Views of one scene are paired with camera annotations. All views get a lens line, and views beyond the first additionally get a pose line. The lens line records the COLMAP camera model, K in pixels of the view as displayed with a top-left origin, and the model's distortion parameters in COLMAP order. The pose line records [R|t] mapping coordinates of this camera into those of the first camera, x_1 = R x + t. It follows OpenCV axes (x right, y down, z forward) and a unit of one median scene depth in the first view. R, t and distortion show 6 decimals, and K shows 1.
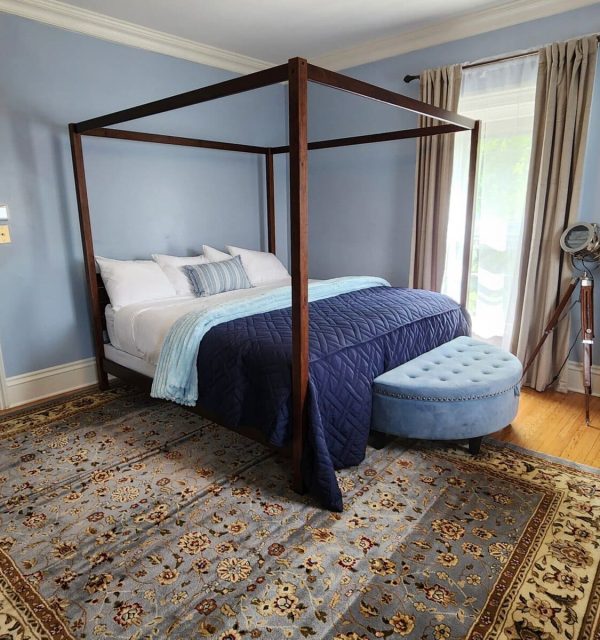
lens RADIAL K [[494.4, 0, 300.0], [0, 494.4, 320.0], [0, 0, 1]] dist [0.043089, -0.057791]
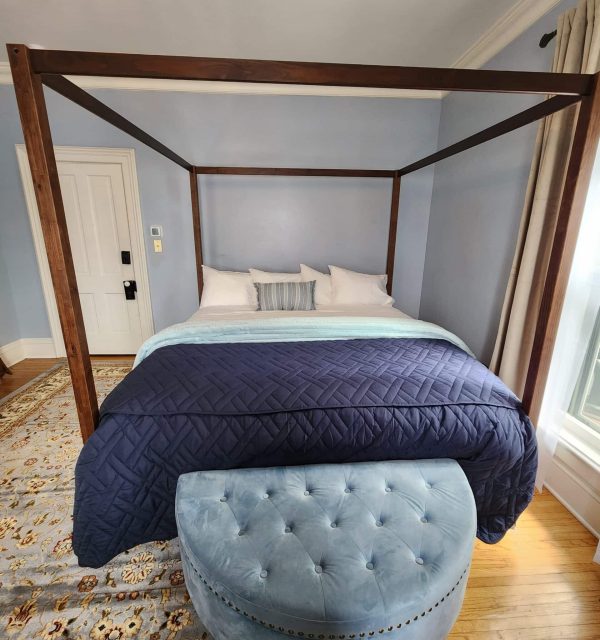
lens RADIAL K [[336.2, 0, 300.0], [0, 336.2, 320.0], [0, 0, 1]] dist [-0.002240, -0.000719]
pose [[0.702447, 0.212737, -0.679199, 0.602113], [-0.183586, 0.976150, 0.115877, -0.202978], [0.687651, 0.043294, 0.724749, 0.796971]]
